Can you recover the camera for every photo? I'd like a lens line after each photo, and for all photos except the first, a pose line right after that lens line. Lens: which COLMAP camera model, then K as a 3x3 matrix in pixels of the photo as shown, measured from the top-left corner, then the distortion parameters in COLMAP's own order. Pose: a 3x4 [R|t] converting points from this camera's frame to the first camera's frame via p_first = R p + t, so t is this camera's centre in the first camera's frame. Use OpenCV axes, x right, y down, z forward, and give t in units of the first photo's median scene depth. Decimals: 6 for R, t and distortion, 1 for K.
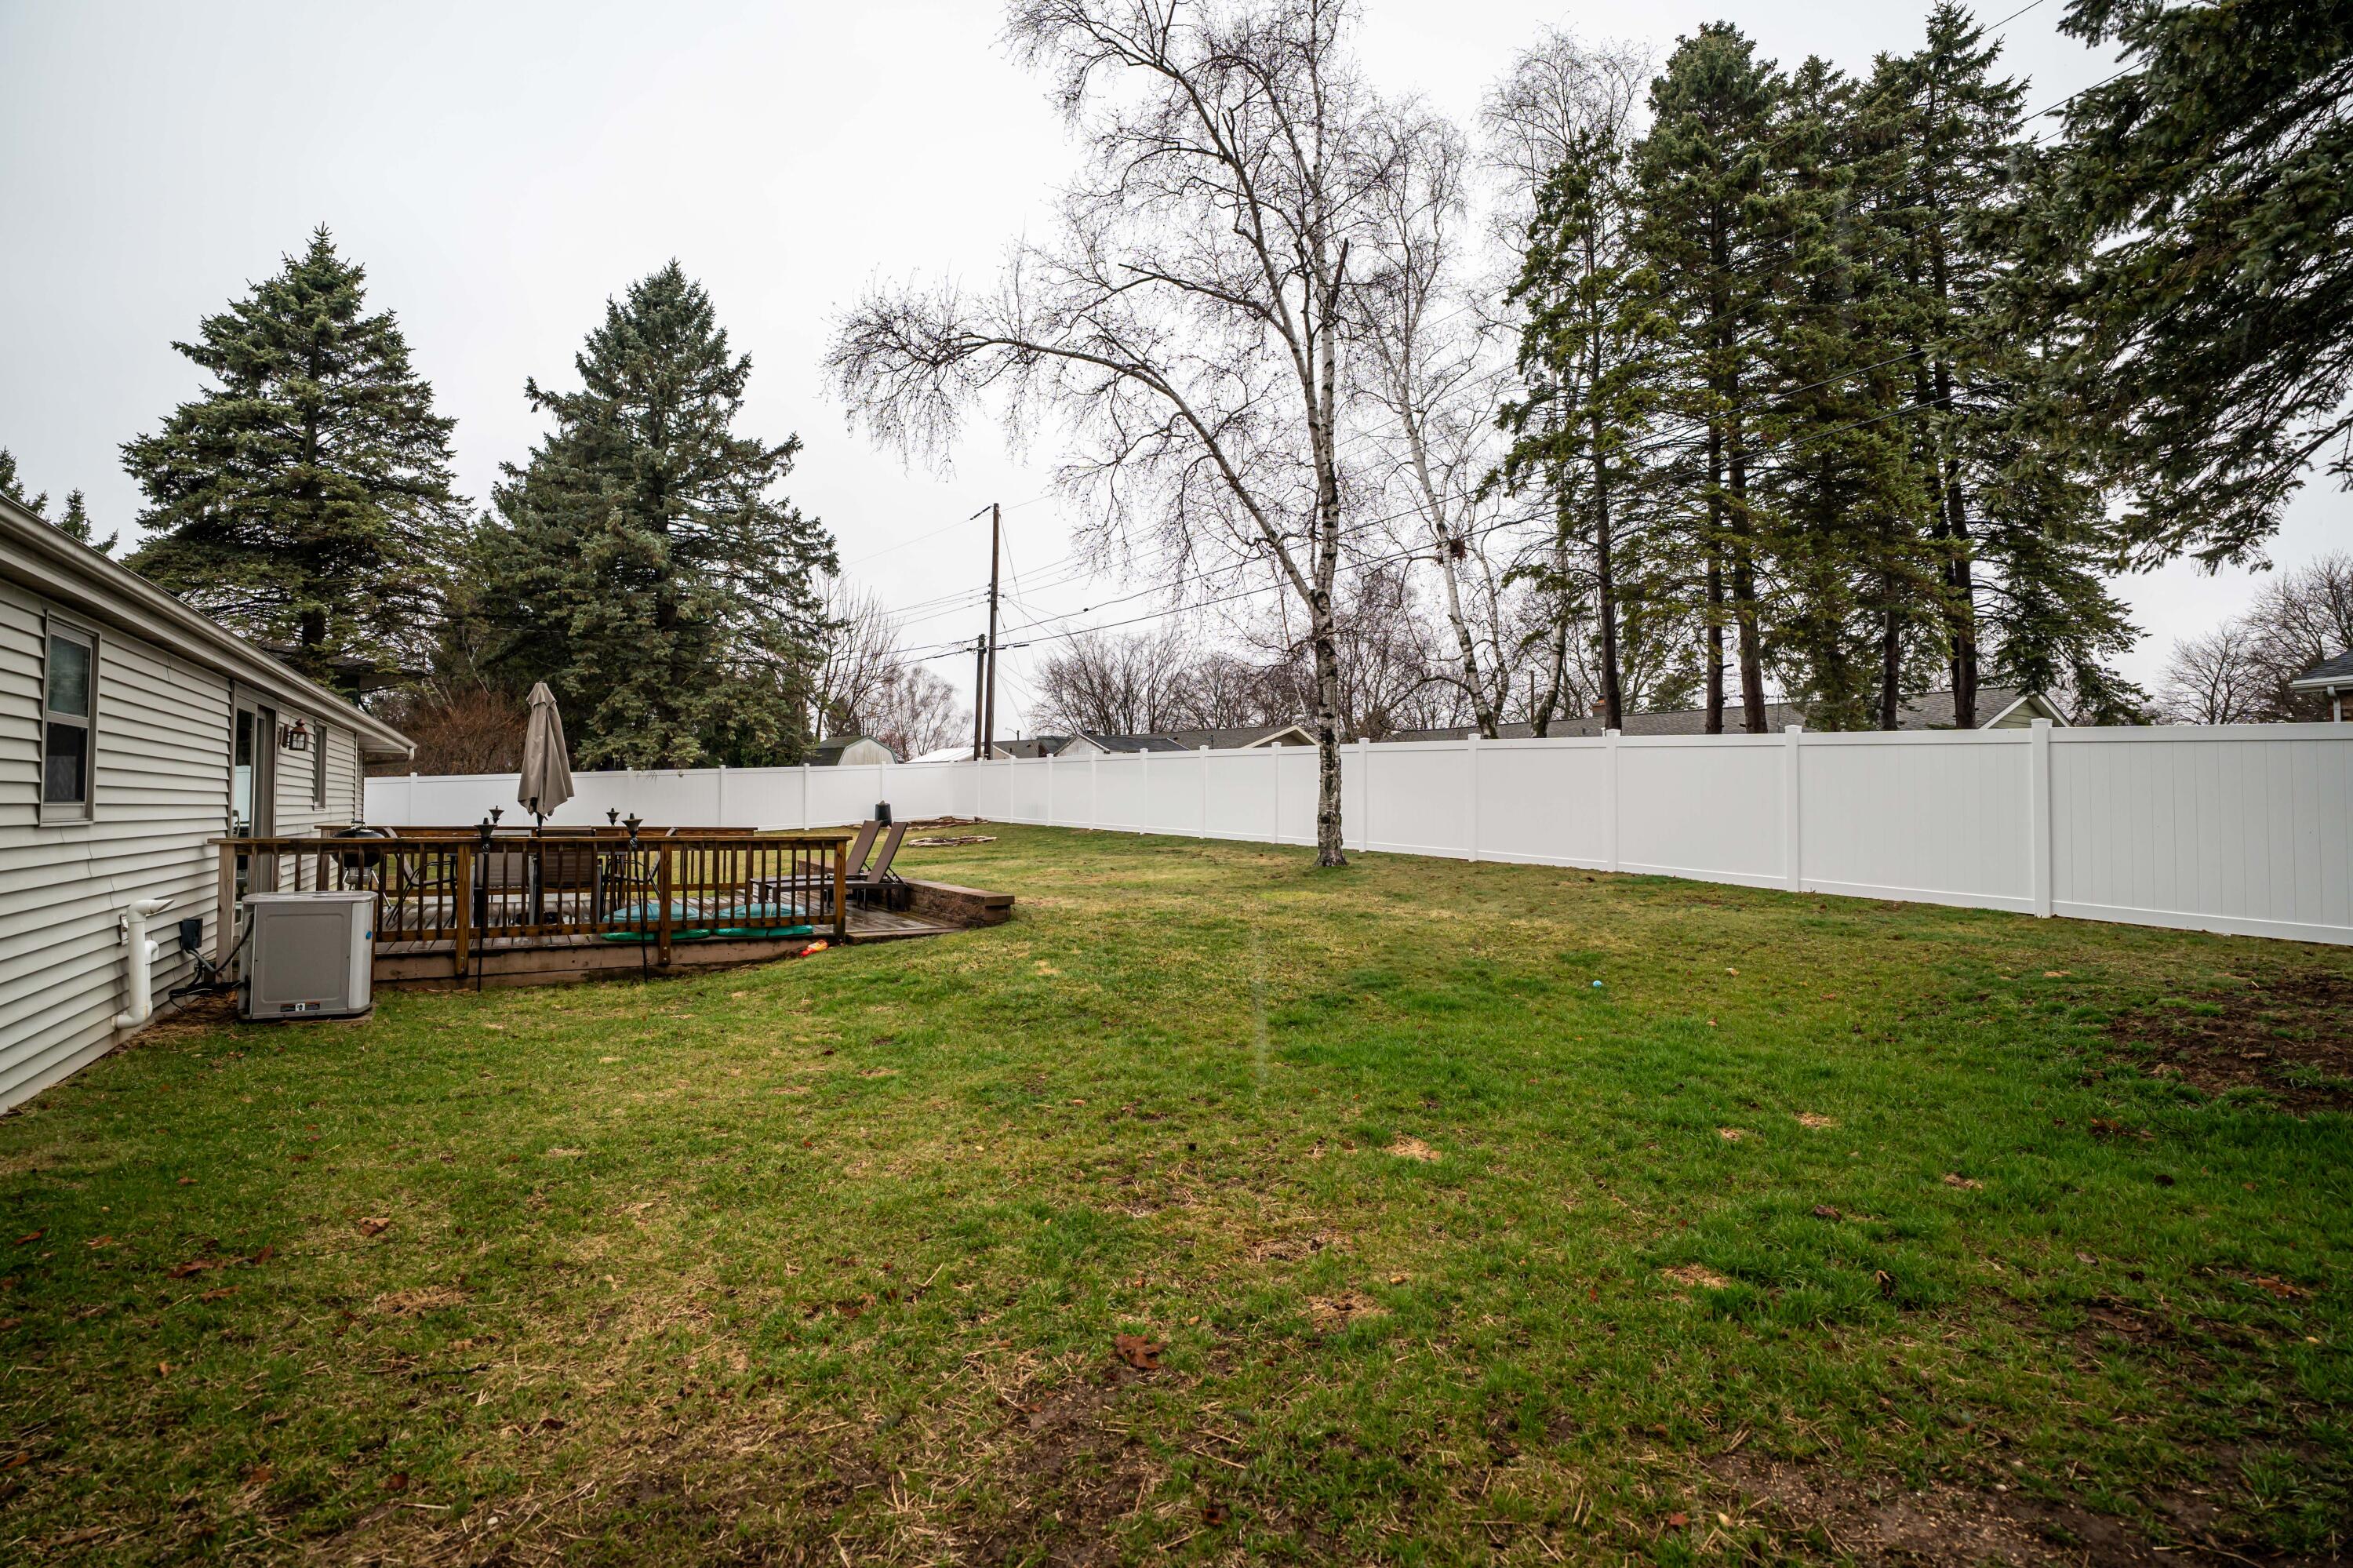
lens RADIAL K [[1130.4, 0, 1172.4], [0, 1130.4, 797.4], [0, 0, 1]] dist [-0.005309, -0.001049]
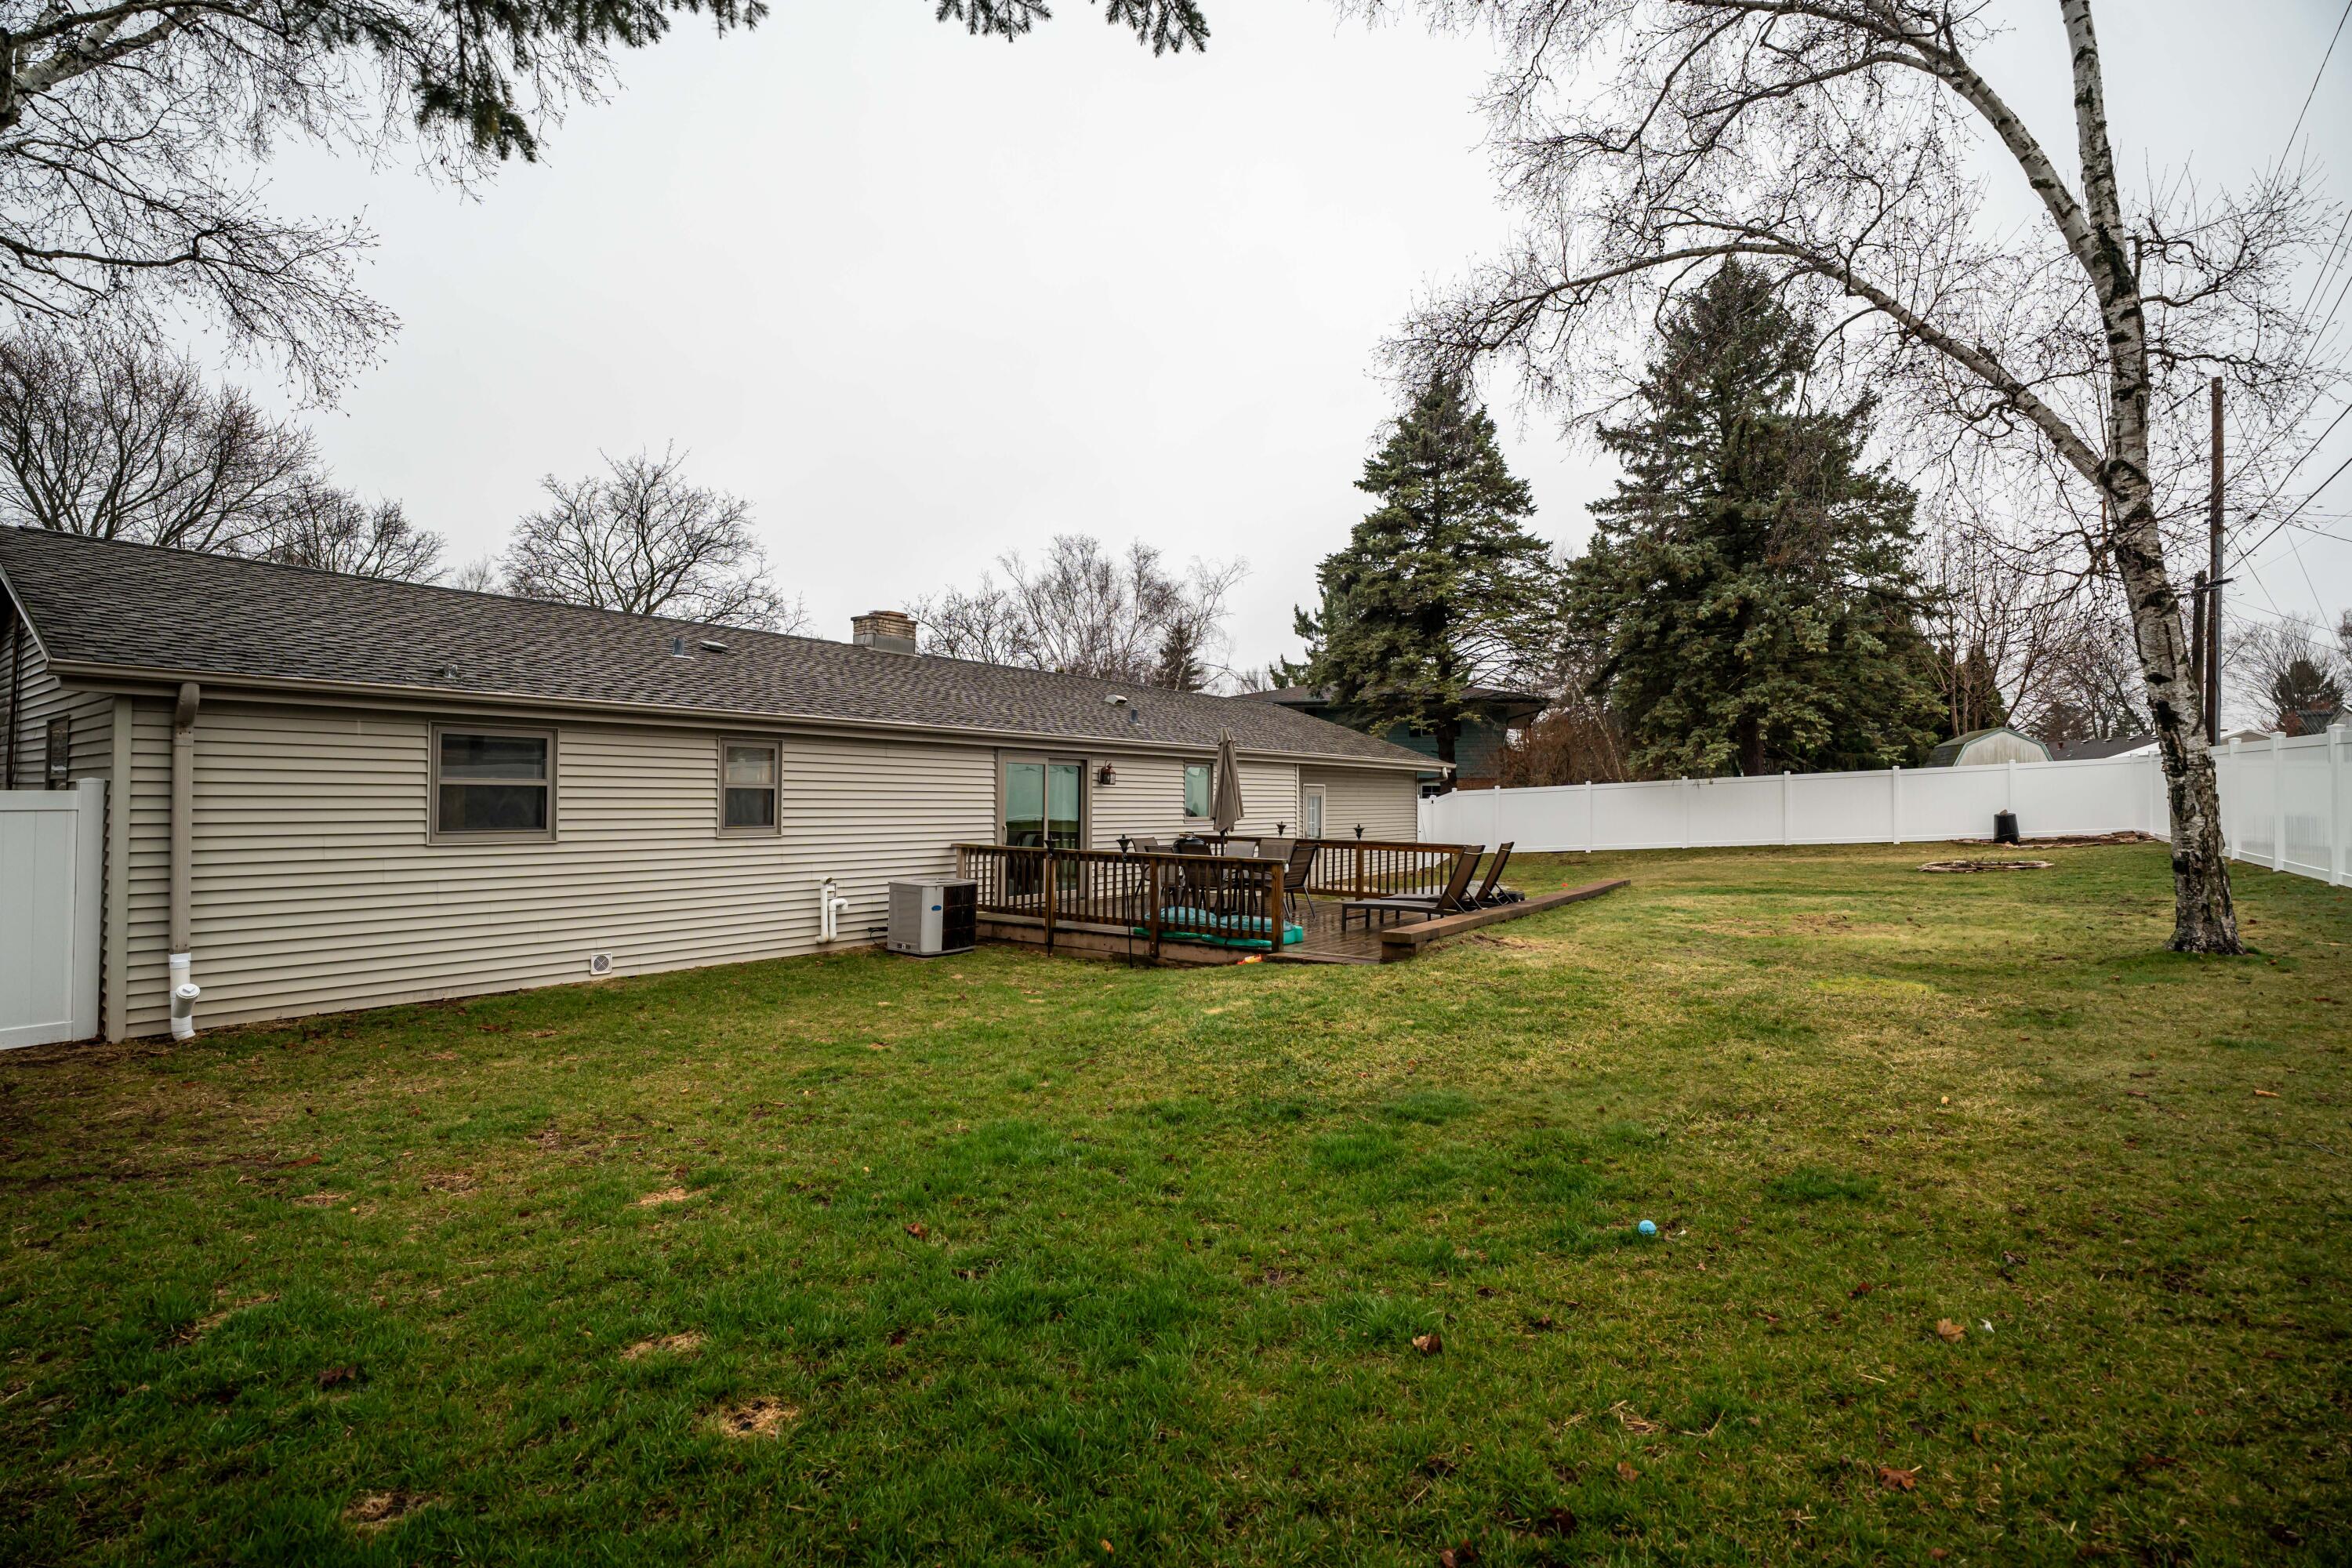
lens RADIAL K [[1129.8, 0, 1179.7], [0, 1129.8, 780.2], [0, 0, 1]] dist [-0.005309, -0.001049]
pose [[0.403053, -0.019910, -0.914960, 0.276035], [0.007757, 0.999802, -0.018339, -0.008285], [0.915144, 0.000294, 0.403128, 0.209774]]
